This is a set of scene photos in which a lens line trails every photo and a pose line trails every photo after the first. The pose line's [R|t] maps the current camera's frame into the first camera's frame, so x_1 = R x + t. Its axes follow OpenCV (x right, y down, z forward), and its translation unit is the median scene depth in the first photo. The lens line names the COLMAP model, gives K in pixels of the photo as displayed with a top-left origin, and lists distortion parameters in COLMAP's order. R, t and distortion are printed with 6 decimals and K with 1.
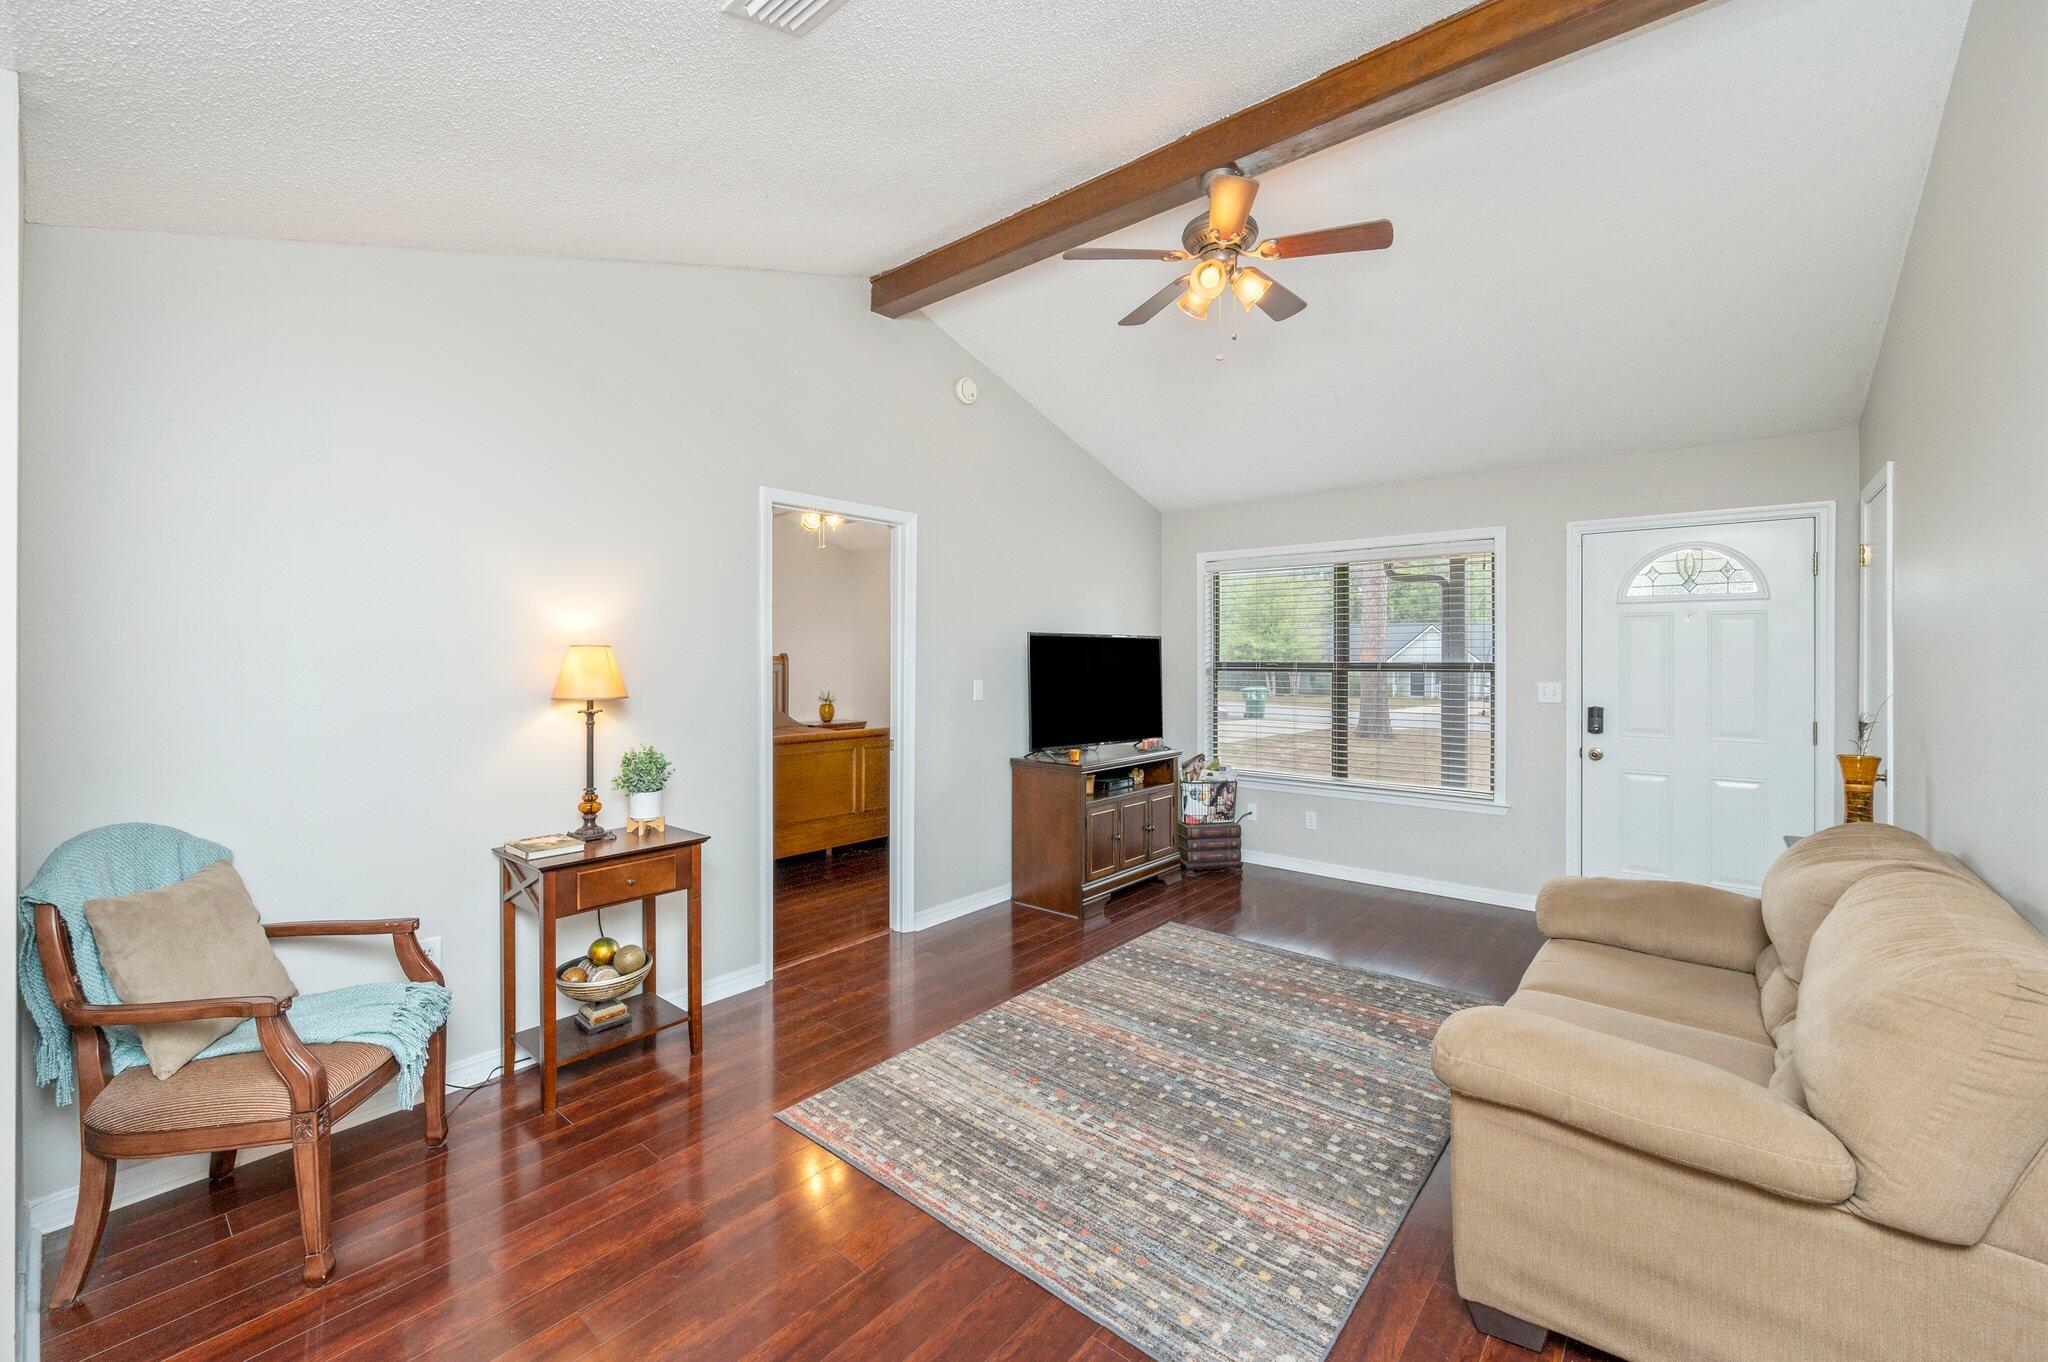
lens RADIAL K [[841.2, 0, 1022.2], [0, 841.2, 639.9], [0, 0, 1]] dist [-0.002573, -0.000318]
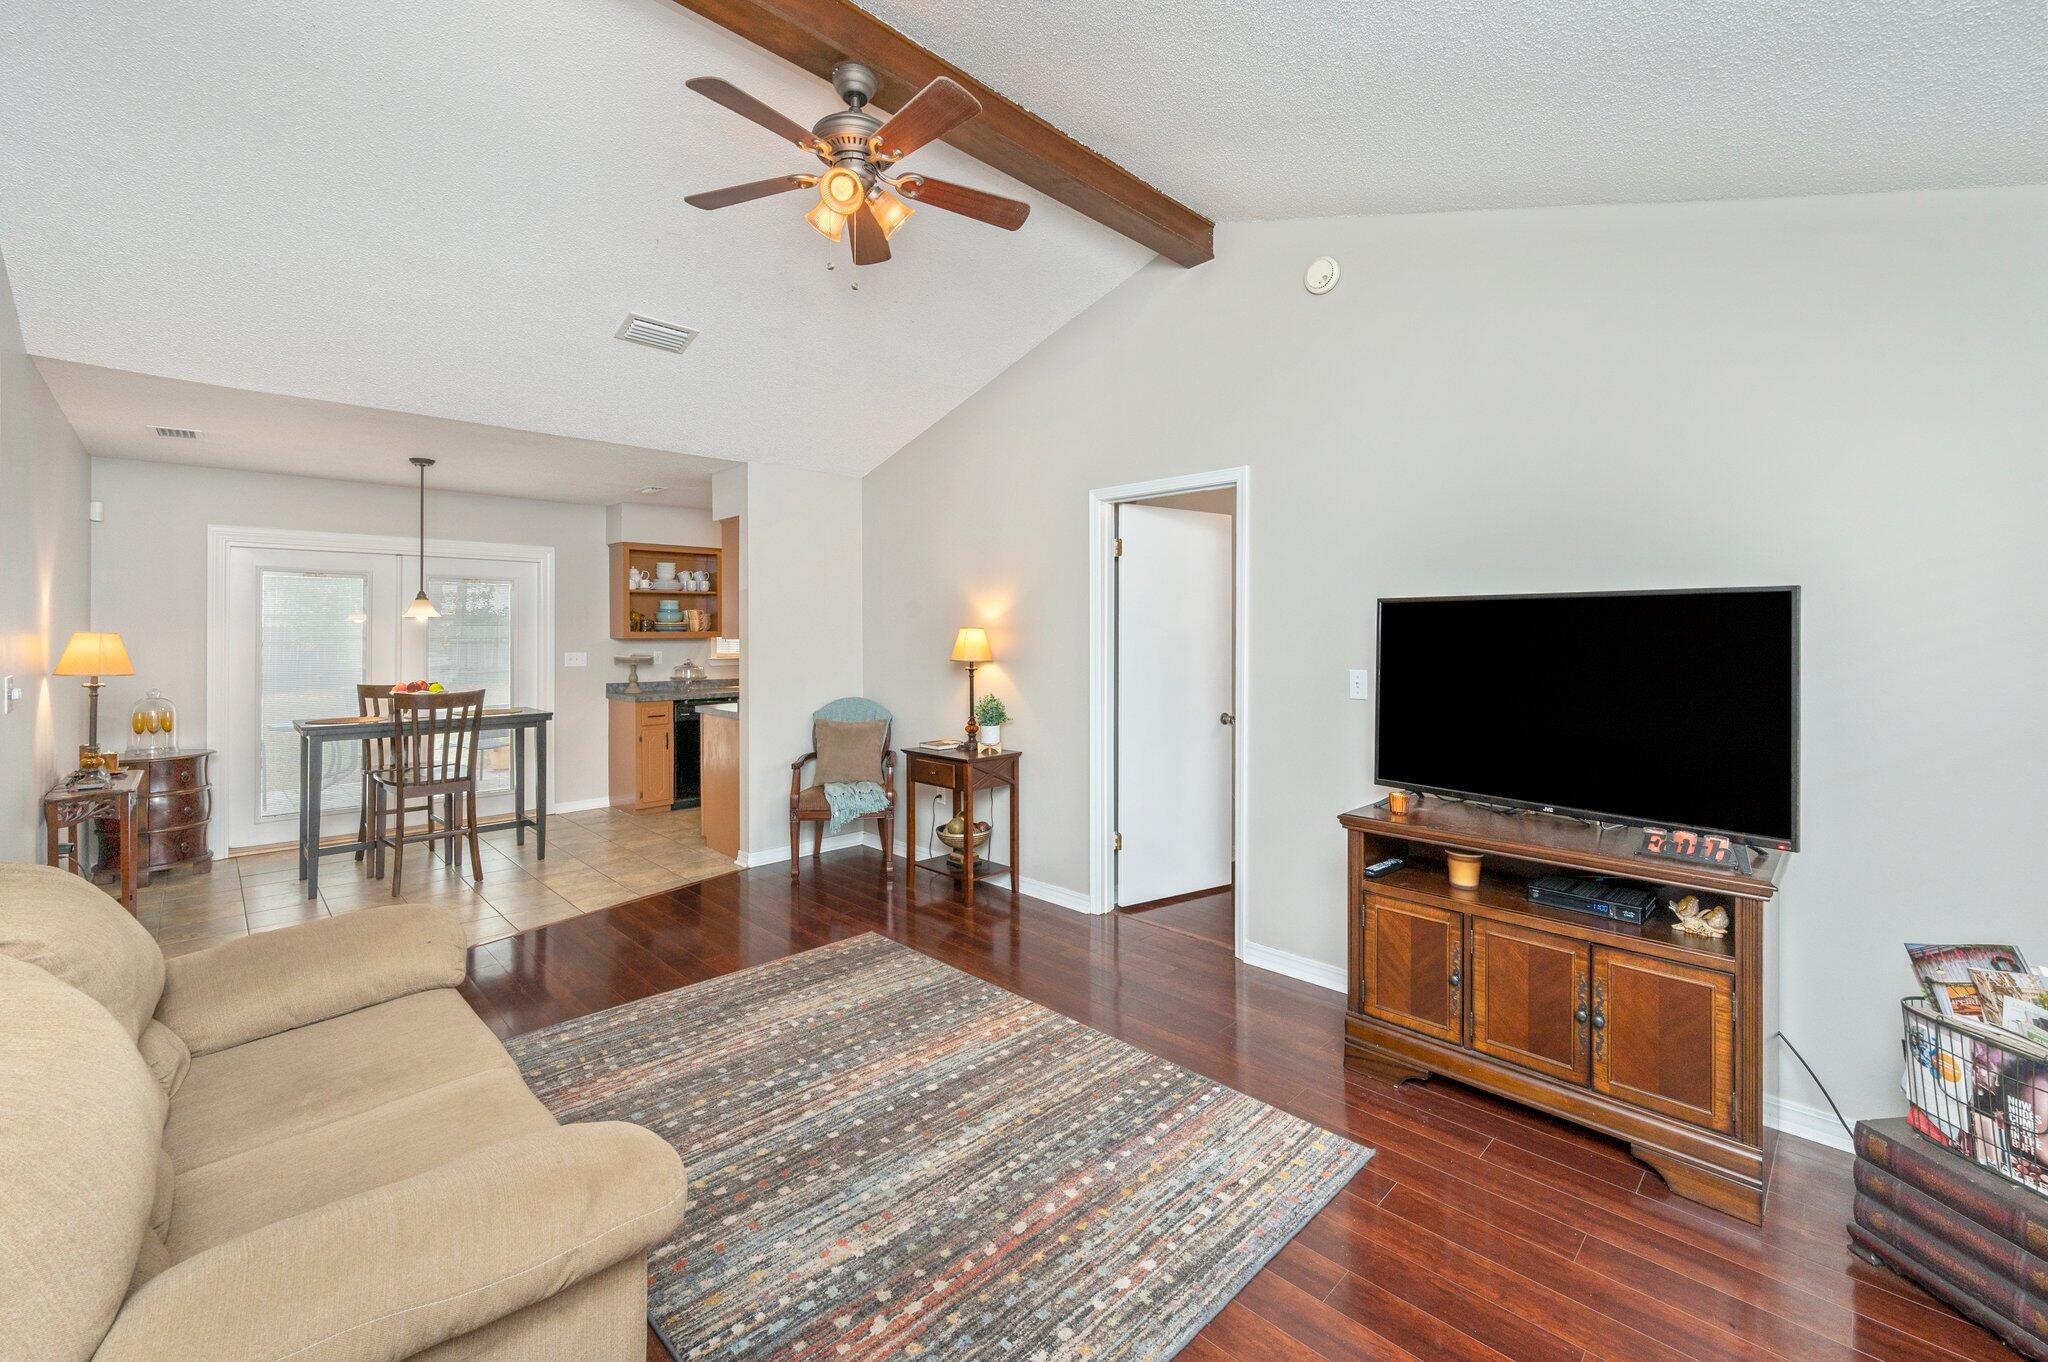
lens RADIAL K [[841.2, 0, 1022.2], [0, 841.2, 639.9], [0, 0, 1]] dist [-0.002573, -0.000318]
pose [[-0.101082, 0.005449, -0.994863, 1.053122], [0.018547, 0.999822, 0.003592, 0.024470], [0.994705, -0.018089, -0.101165, 1.252660]]
